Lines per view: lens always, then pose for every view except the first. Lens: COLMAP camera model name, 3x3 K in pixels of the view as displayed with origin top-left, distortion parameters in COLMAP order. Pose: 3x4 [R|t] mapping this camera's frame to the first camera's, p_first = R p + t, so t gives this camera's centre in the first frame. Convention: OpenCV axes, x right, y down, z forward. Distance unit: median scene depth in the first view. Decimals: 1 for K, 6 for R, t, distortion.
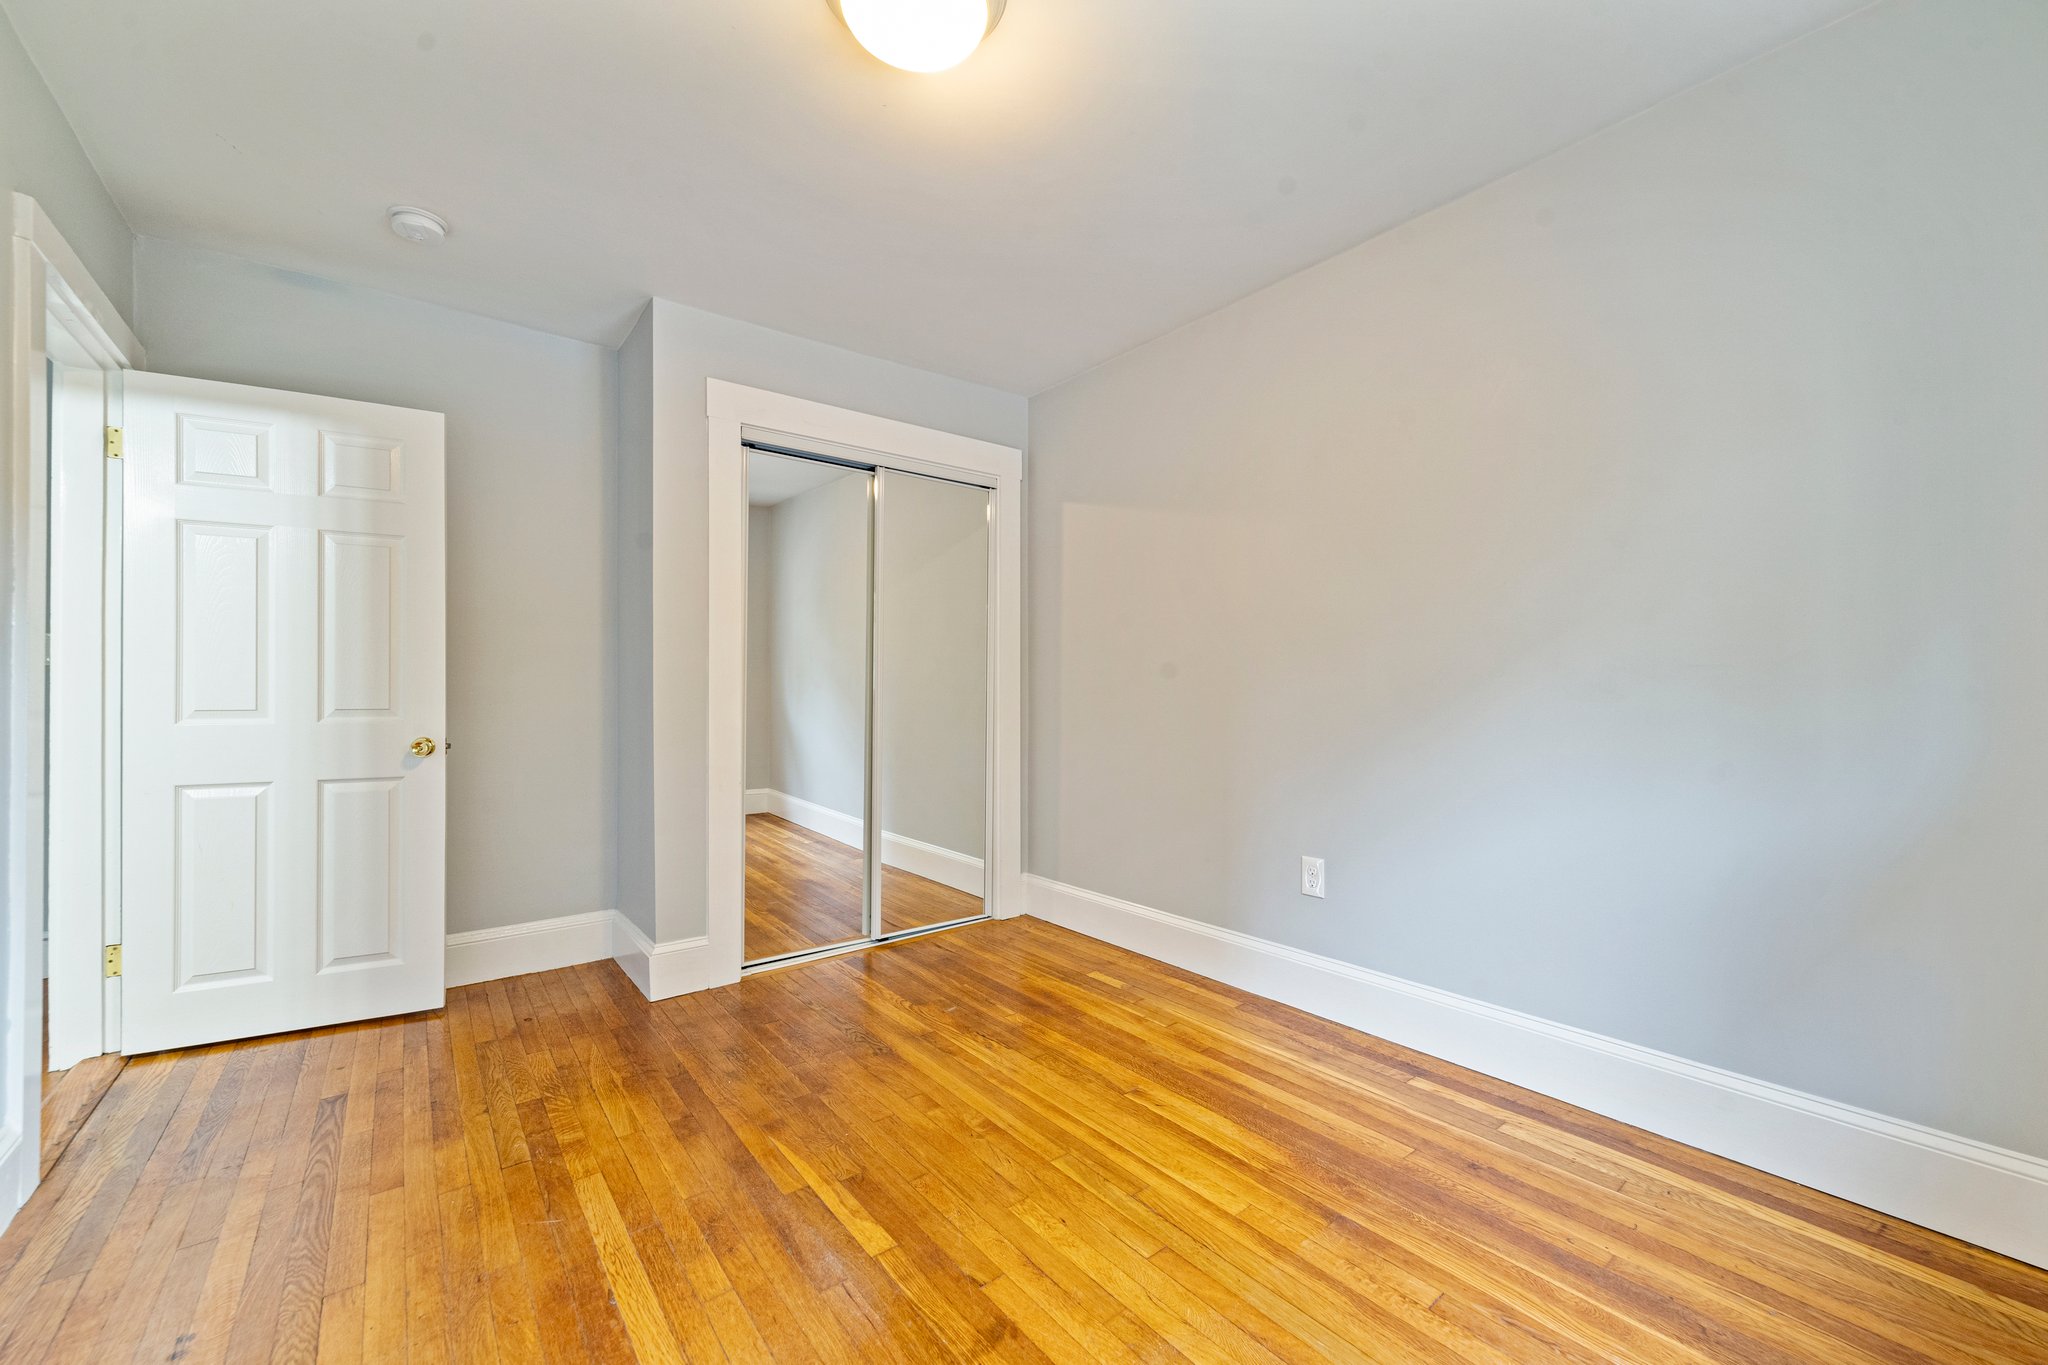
lens RADIAL K [[806.3, 0, 1026.2], [0, 806.3, 683.7], [0, 0, 1]] dist [-0.002564, 0.000149]
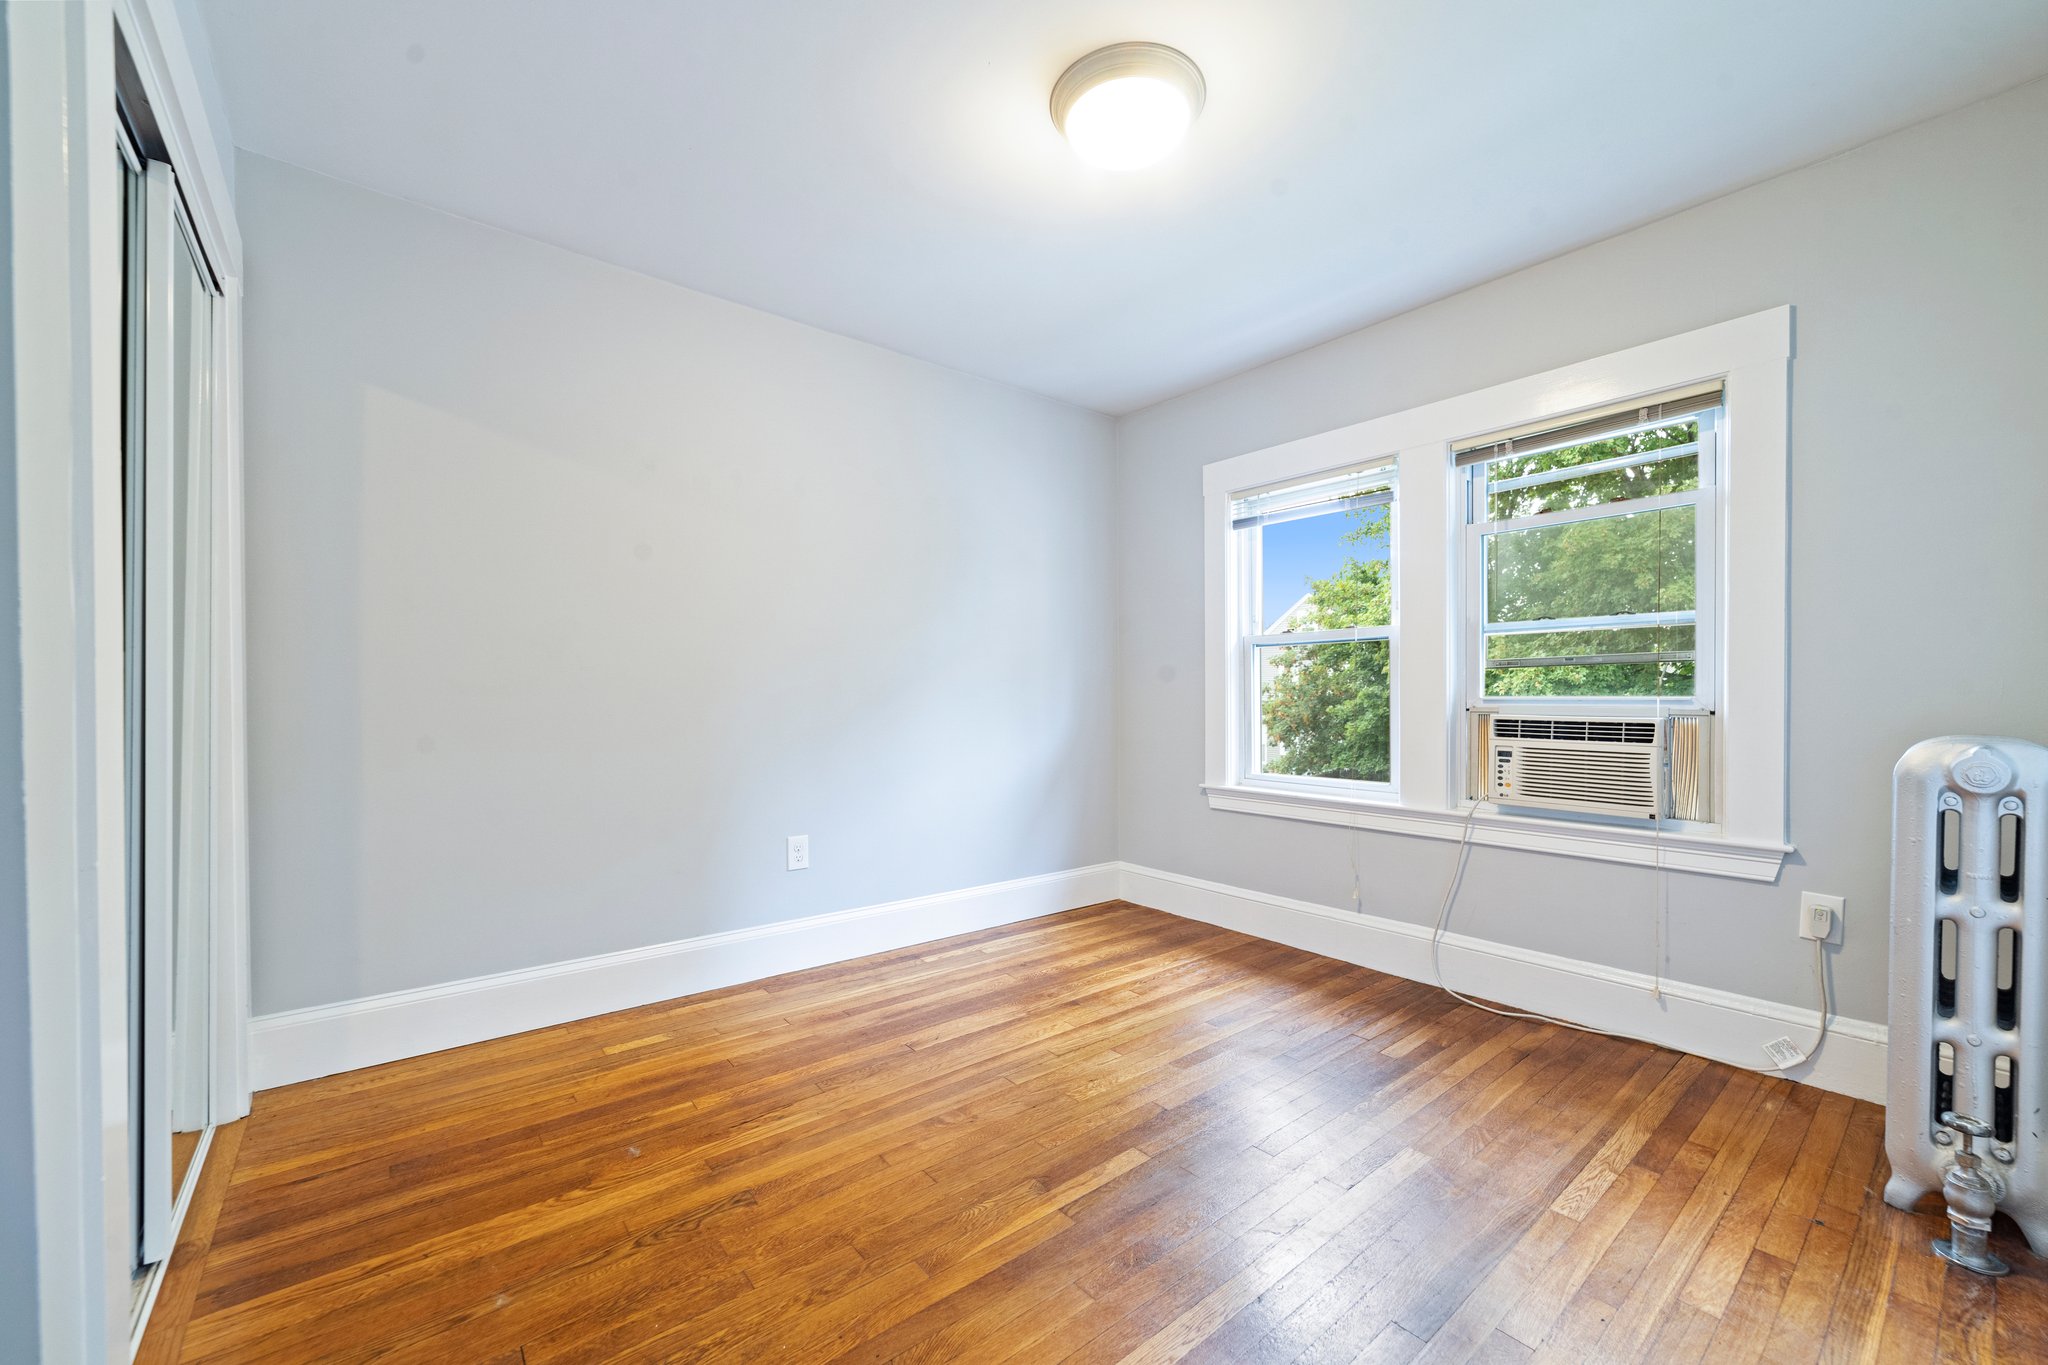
lens RADIAL K [[806.3, 0, 1019.7], [0, 806.3, 698.3], [0, 0, 1]] dist [-0.002564, 0.000149]
pose [[-0.016556, -0.000448, 0.999863, -0.957466], [-0.012666, 0.999920, 0.000238, 0.017344], [-0.999783, -0.012661, -0.016561, 0.840767]]
